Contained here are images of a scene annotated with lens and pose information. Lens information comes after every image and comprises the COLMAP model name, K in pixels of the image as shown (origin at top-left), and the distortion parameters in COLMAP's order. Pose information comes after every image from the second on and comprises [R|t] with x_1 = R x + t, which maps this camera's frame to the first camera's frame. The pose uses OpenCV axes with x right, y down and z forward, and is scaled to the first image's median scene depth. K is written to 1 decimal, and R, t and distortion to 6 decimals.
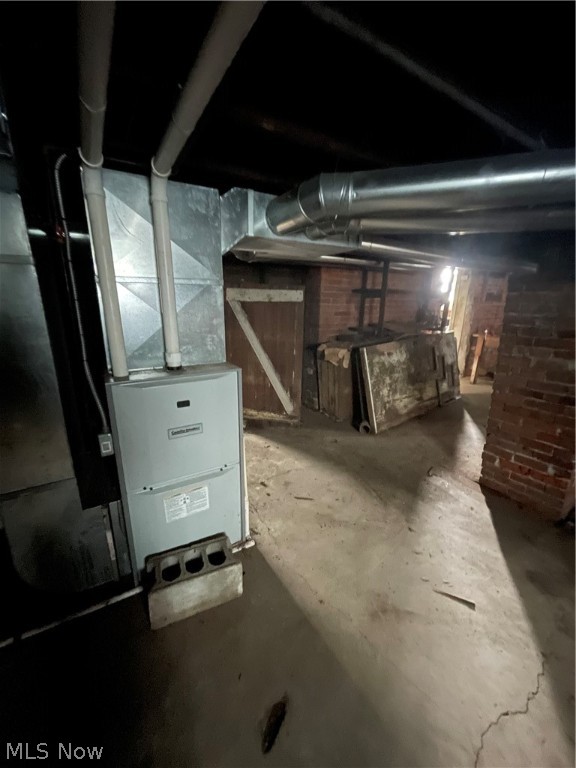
lens RADIAL K [[309.4, 0, 286.5], [0, 309.4, 385.2], [0, 0, 1]] dist [-0.003549, -0.000054]
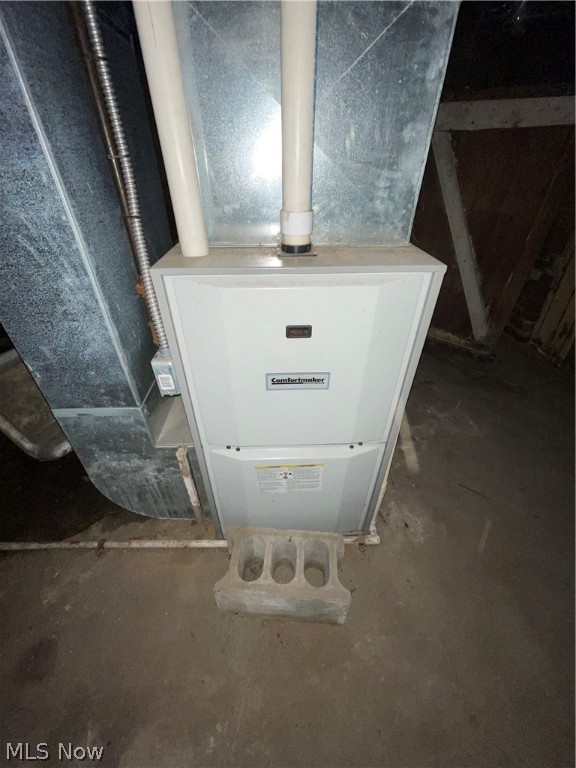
lens RADIAL K [[309.4, 0, 287.2], [0, 309.4, 381.3], [0, 0, 1]] dist [-0.003549, -0.000054]
pose [[0.873640, 0.272573, -0.403059, -0.121719], [-0.120103, 0.923535, 0.364224, -0.036291], [0.471517, -0.269792, 0.839574, 0.514411]]
